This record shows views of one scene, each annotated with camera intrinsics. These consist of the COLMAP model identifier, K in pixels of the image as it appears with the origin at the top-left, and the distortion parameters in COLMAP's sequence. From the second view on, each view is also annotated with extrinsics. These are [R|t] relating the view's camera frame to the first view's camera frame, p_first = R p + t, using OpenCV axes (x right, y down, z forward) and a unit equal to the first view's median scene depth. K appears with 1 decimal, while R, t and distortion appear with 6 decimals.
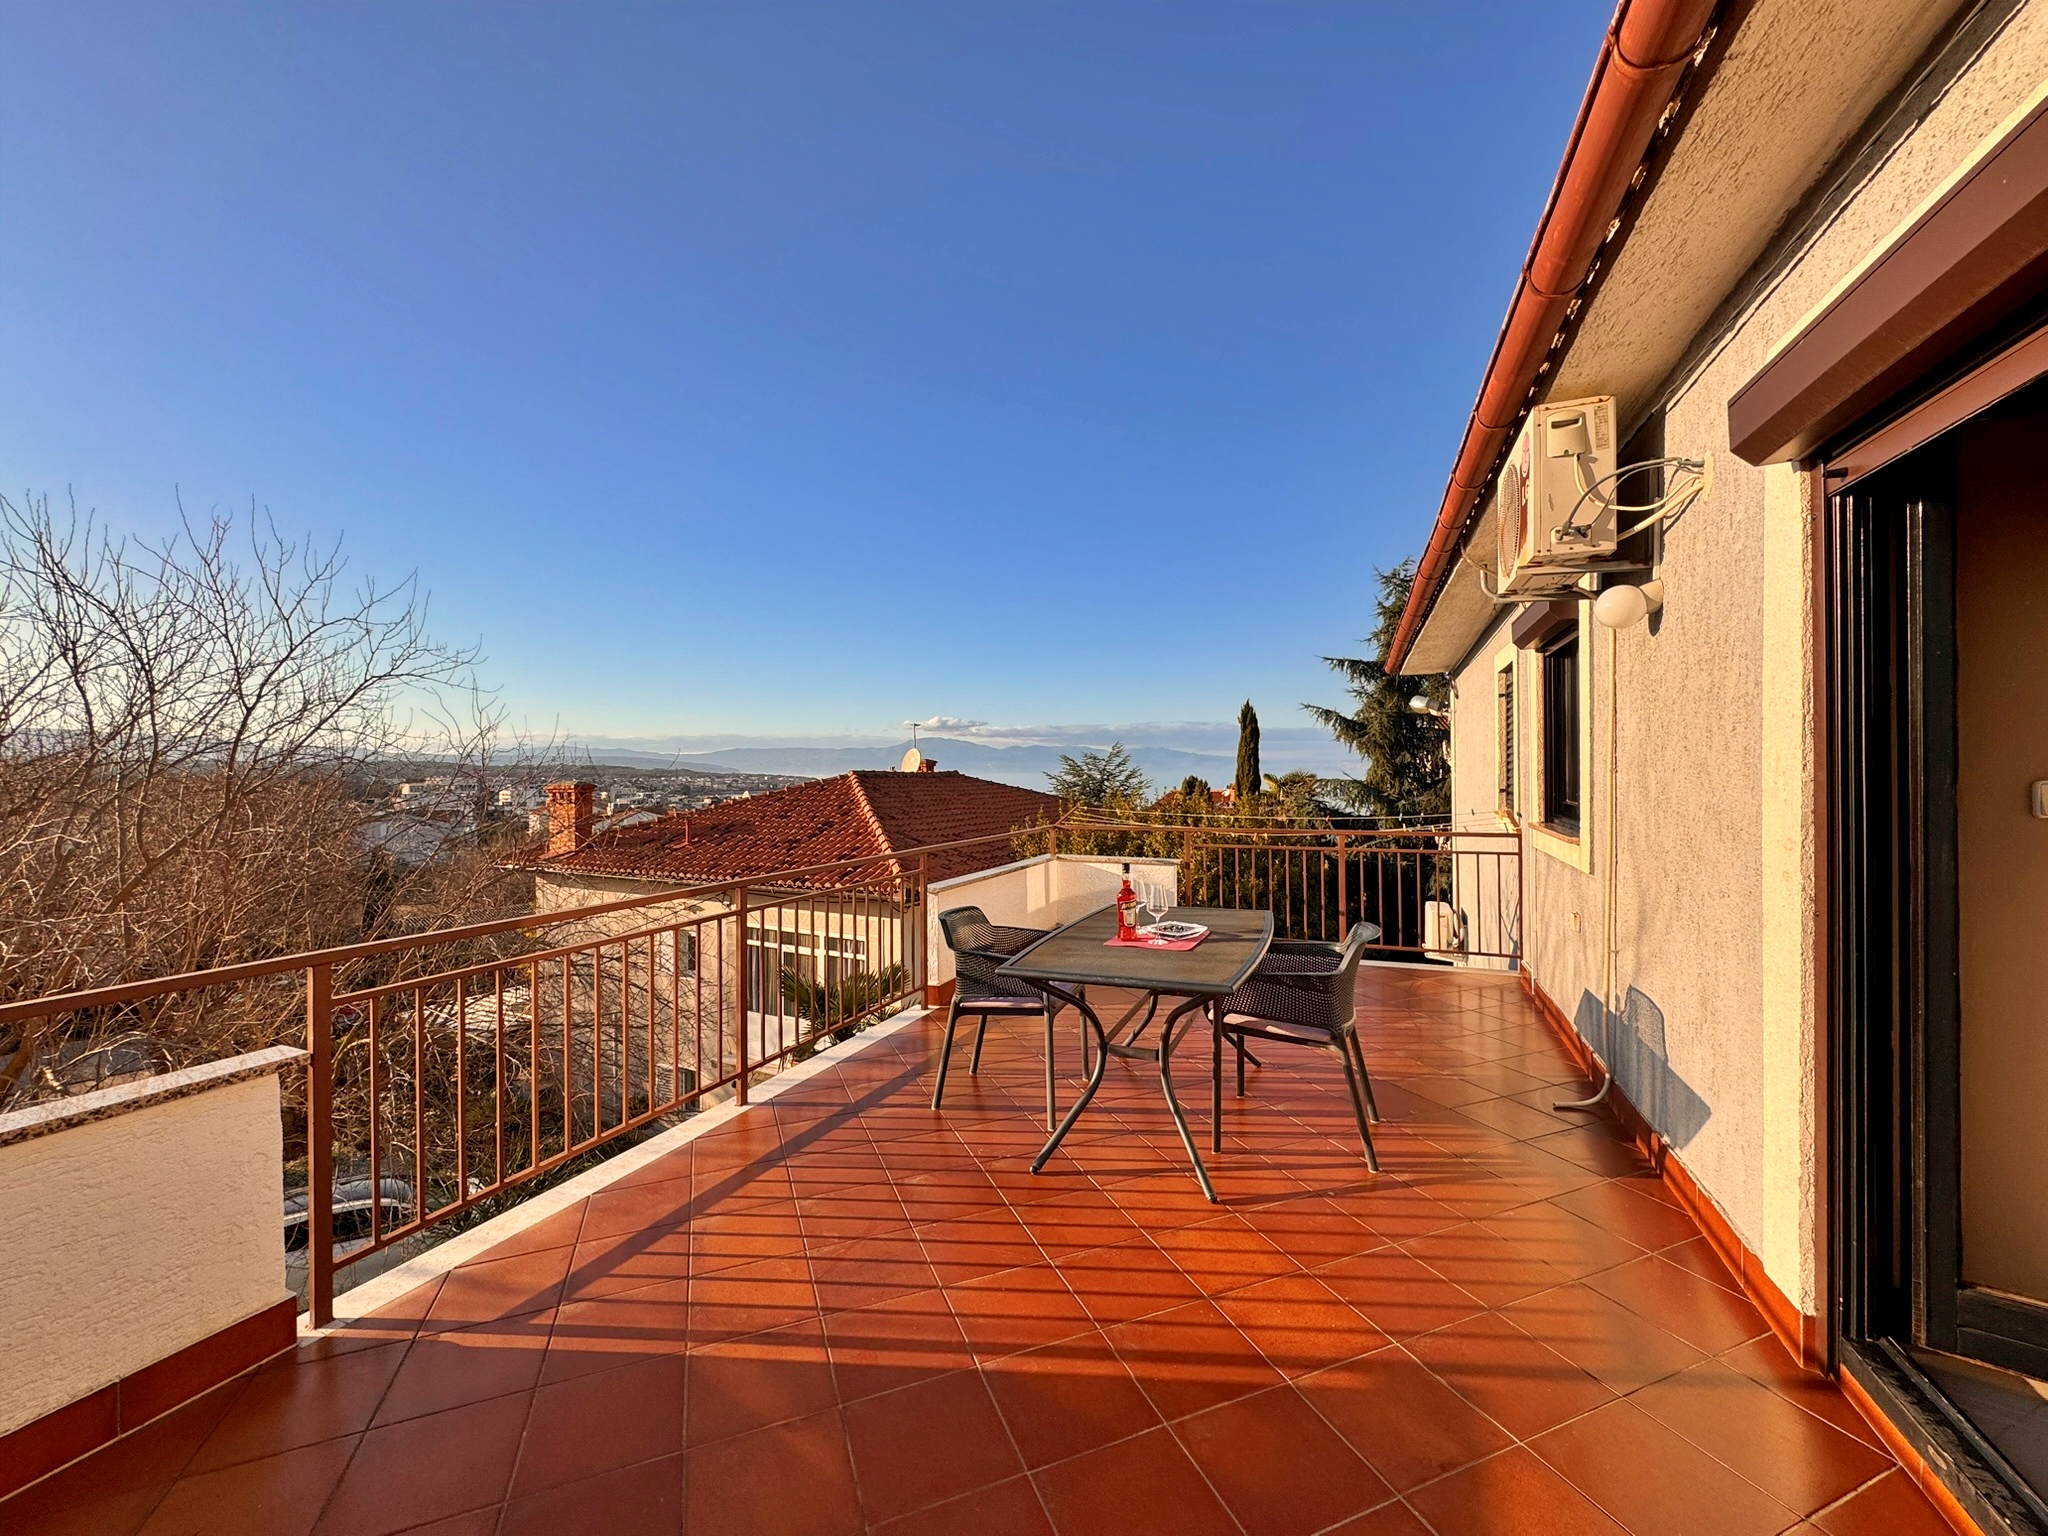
lens RADIAL K [[814.1, 0, 1012.1], [0, 814.1, 768.6], [0, 0, 1]] dist [0.017326, -0.000075]
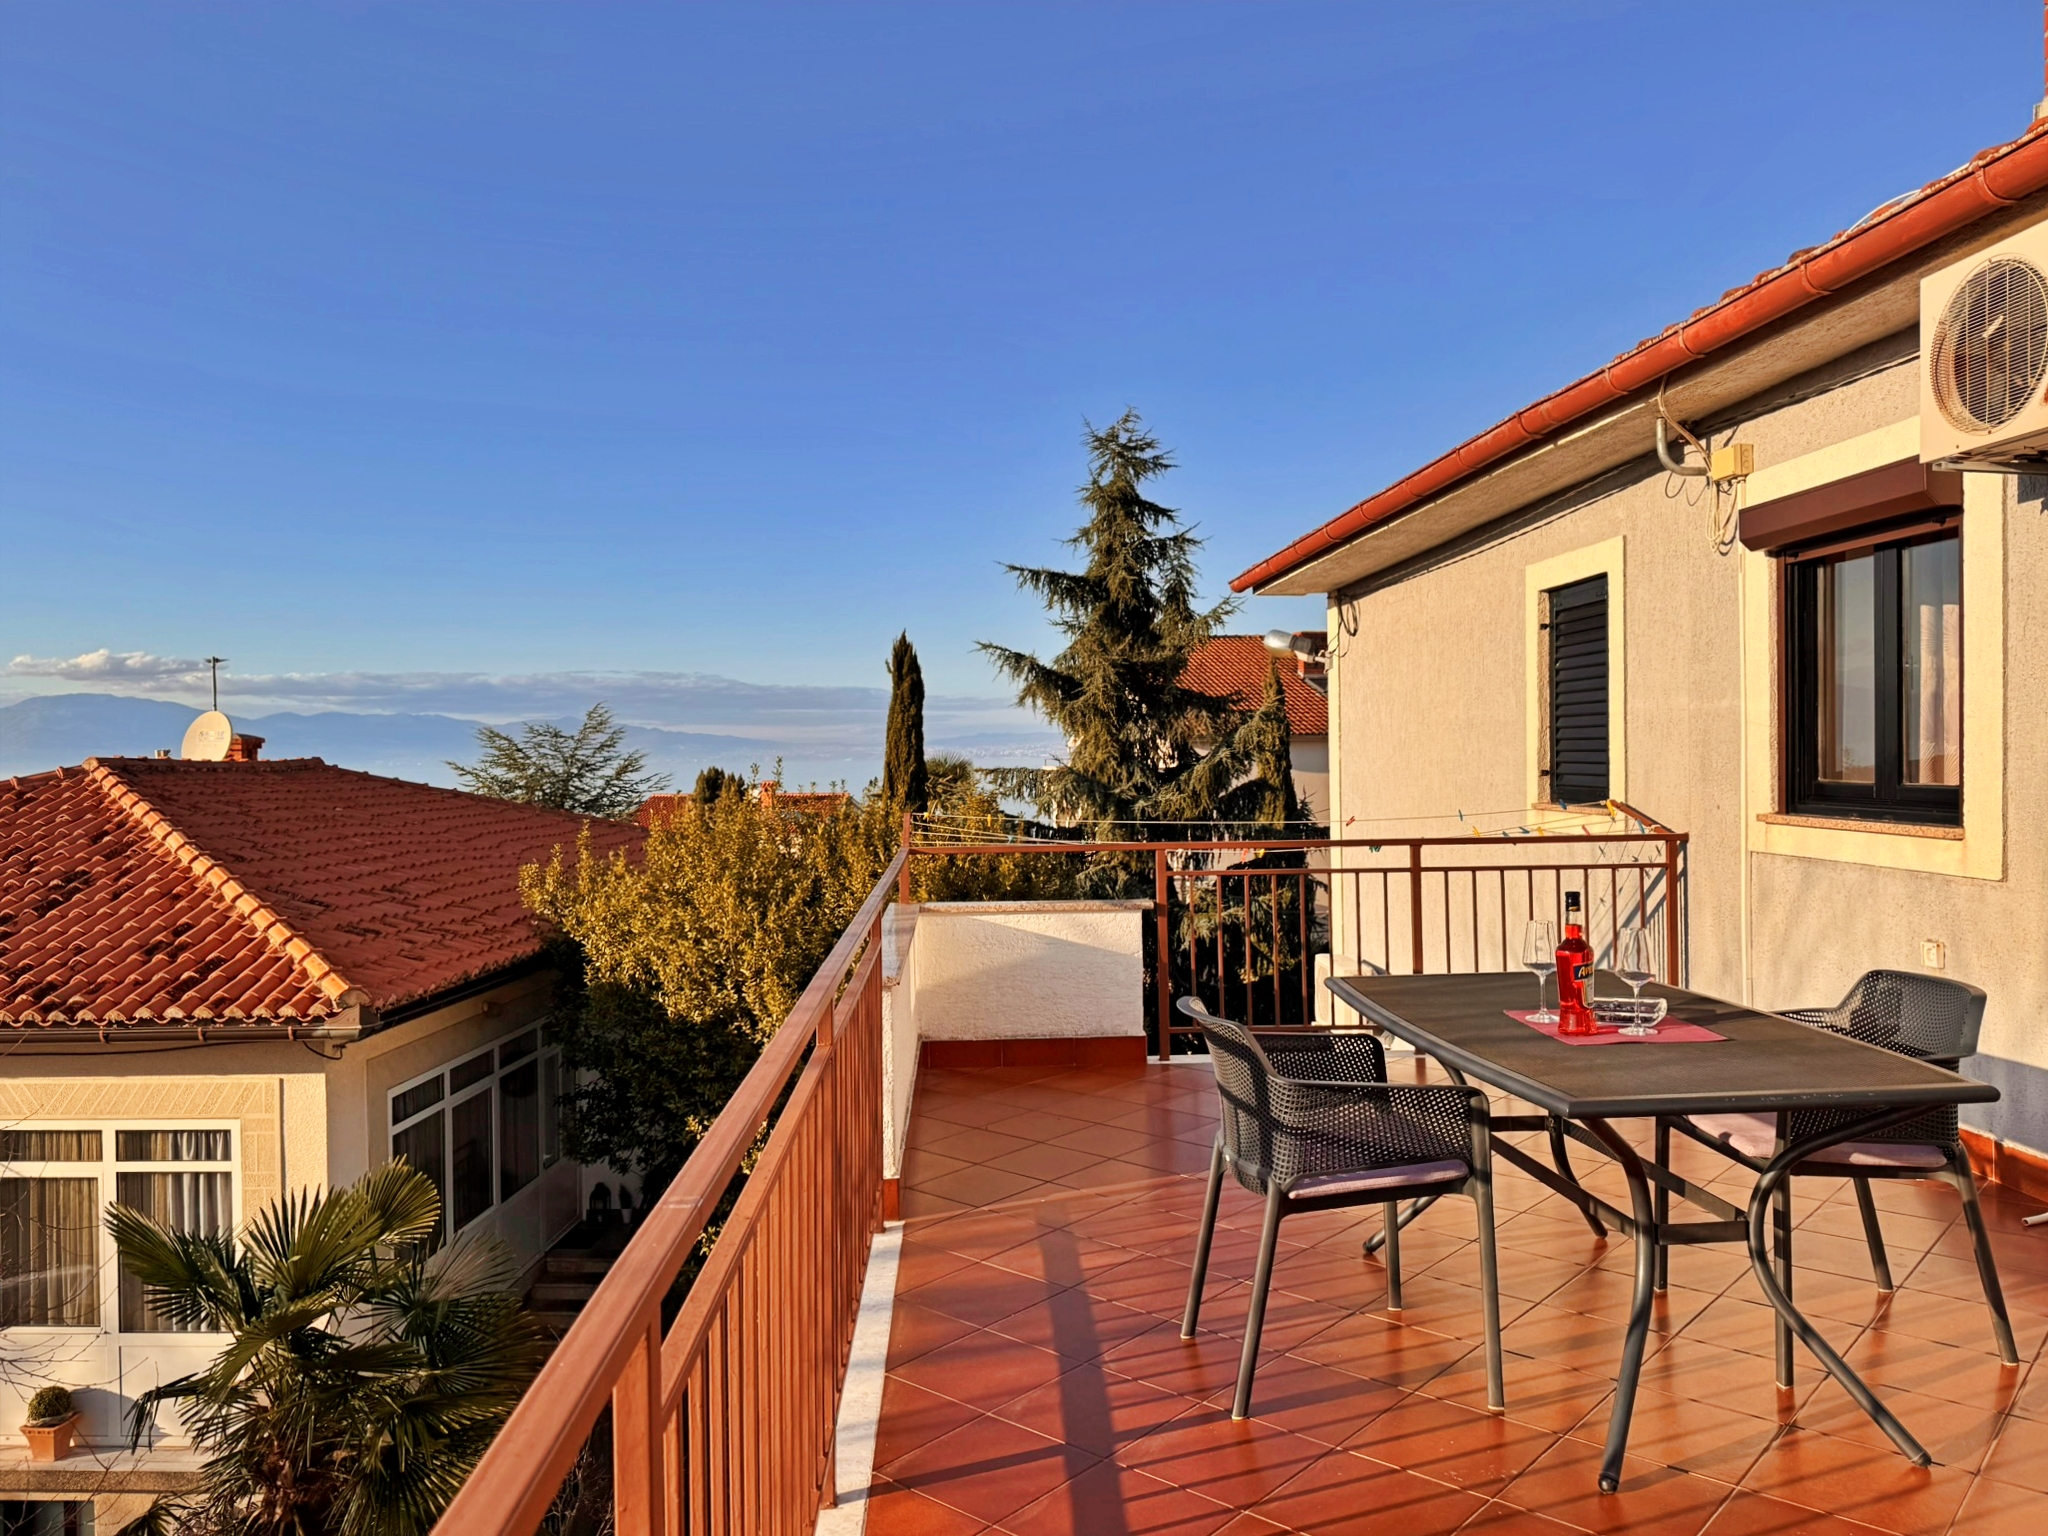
lens RADIAL K [[1443.3, 0, 1030.4], [0, 1443.3, 792.4], [0, 0, 1]] dist [0.152441, -0.240606]
pose [[0.891049, -0.017867, 0.453555, -0.090659], [0.006796, 0.999638, 0.026027, 0.003101], [-0.453856, -0.020109, 0.890848, 0.042660]]
